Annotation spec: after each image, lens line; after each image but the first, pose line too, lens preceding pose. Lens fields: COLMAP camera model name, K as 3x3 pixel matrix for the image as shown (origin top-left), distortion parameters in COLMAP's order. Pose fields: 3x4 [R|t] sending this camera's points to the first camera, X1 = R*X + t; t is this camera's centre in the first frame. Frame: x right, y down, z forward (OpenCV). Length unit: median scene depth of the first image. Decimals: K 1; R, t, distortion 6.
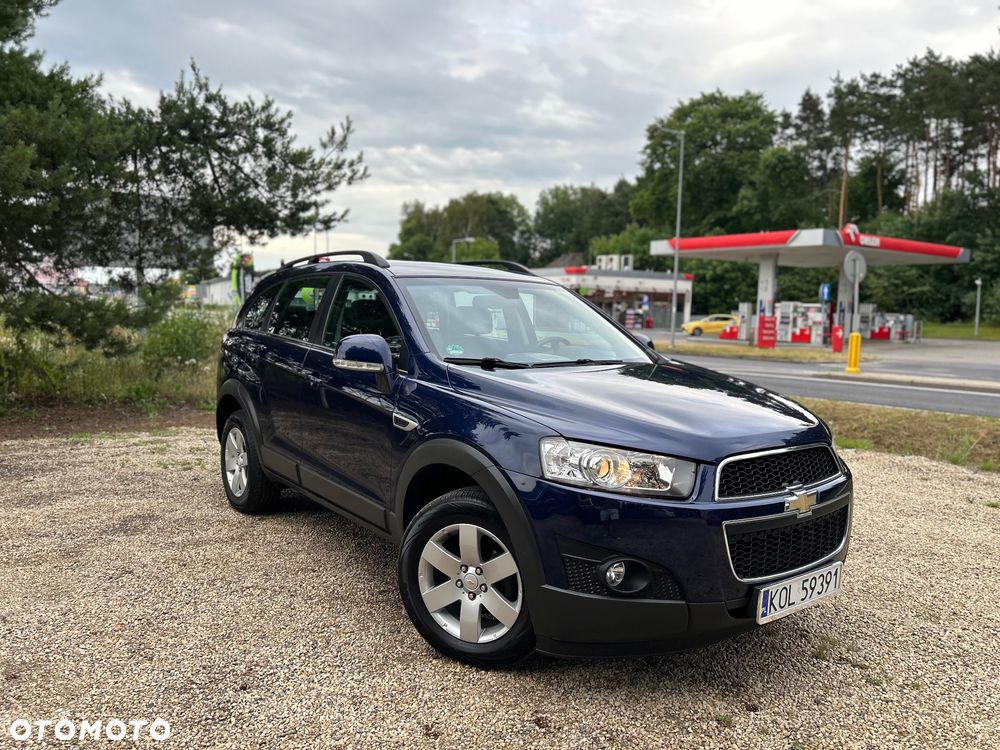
lens RADIAL K [[750.6, 0, 506.1], [0, 750.6, 387.7], [0, 0, 1]] dist [0.053023, -0.060622]
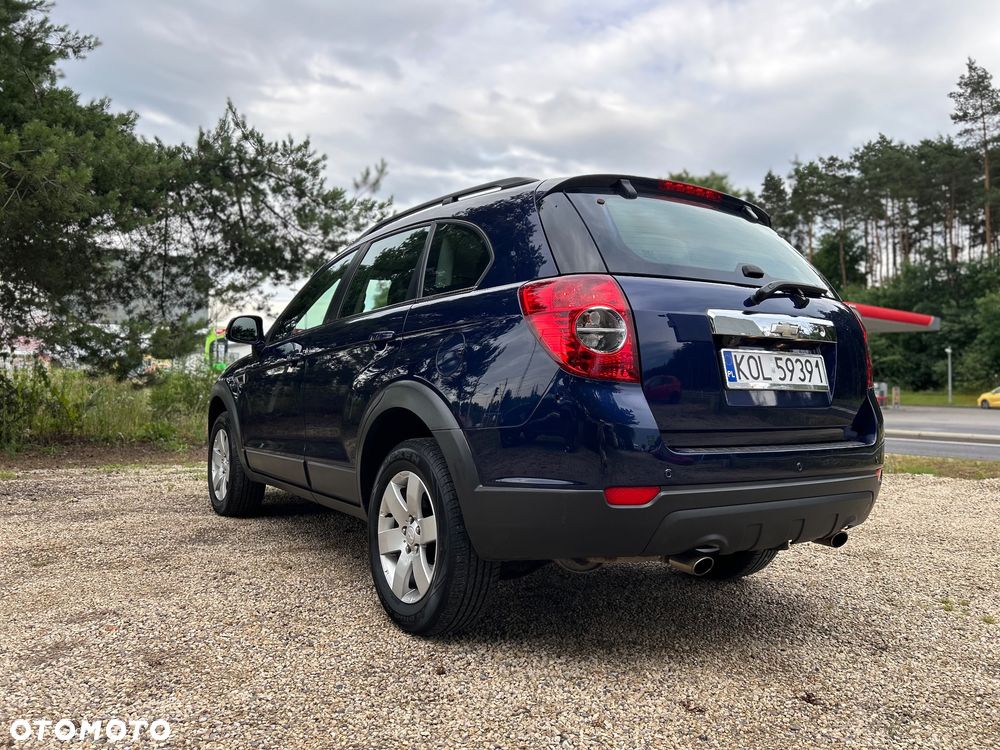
lens RADIAL K [[750.6, 0, 496.2], [0, 750.6, 371.2], [0, 0, 1]] dist [0.053023, -0.060622]
pose [[0.999547, -0.000285, 0.030110, -0.025513], [0.003915, 0.992696, -0.120581, 0.013786], [-0.029856, 0.120644, 0.992247, 0.009587]]
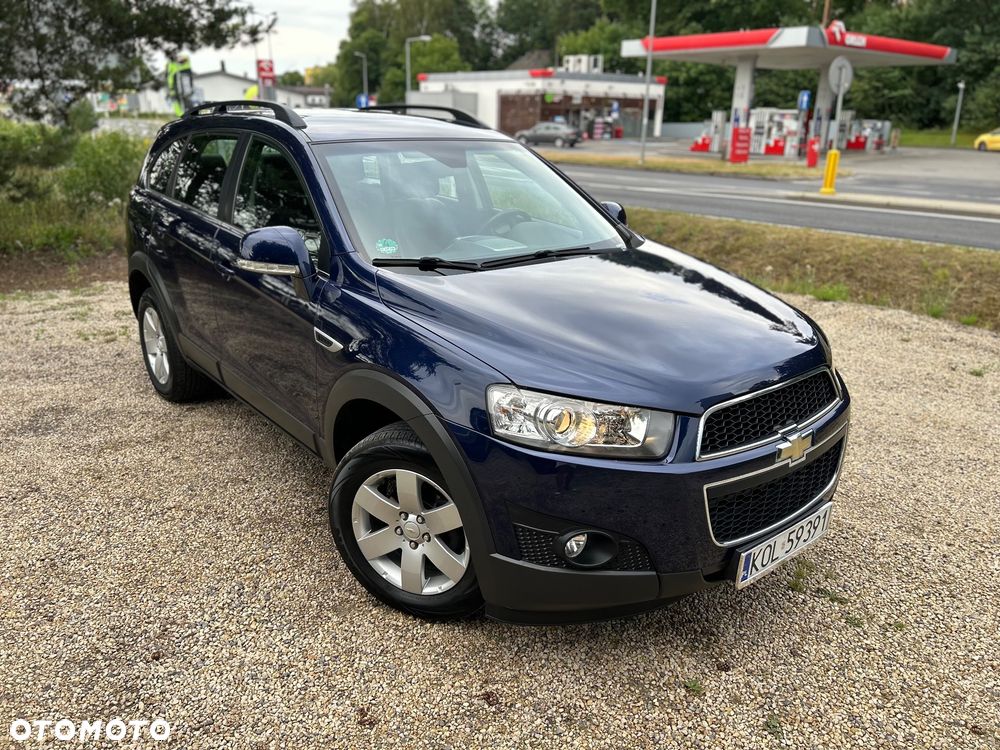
lens RADIAL K [[750.6, 0, 498.2], [0, 750.6, 373.6], [0, 0, 1]] dist [0.053023, -0.060622]
pose [[0.999265, -0.018364, 0.033647, 0.002445], [0.010312, 0.974197, 0.225464, -0.010271], [-0.036920, -0.224952, 0.973670, 0.016540]]
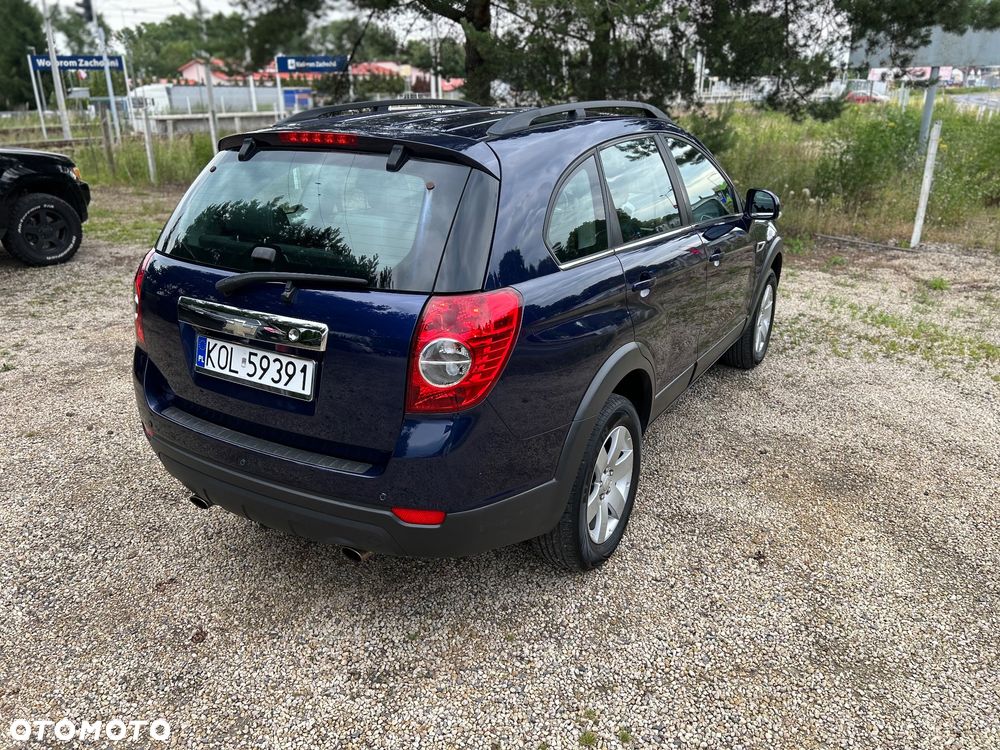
lens RADIAL K [[750.6, 0, 506.8], [0, 750.6, 372.1], [0, 0, 1]] dist [0.053023, -0.060622]
pose [[0.482454, 0.288767, -0.826953, 0.076108], [-0.082755, 0.954899, 0.285165, -0.017147], [0.872003, -0.069144, 0.484592, 0.068666]]
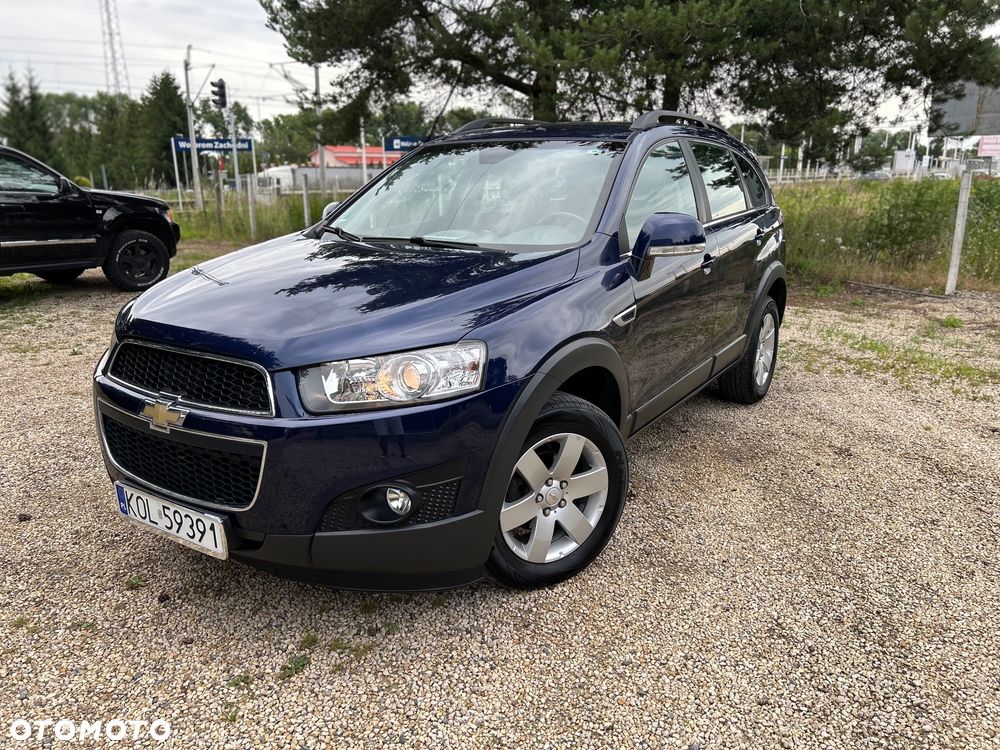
lens RADIAL K [[750.6, 0, 500.2], [0, 750.6, 373.2], [0, 0, 1]] dist [0.053023, -0.060622]
pose [[0.351039, 0.220561, -0.910013, 0.104984], [-0.089300, 0.975318, 0.201942, -0.007479], [0.932093, 0.010374, 0.362071, 0.084455]]
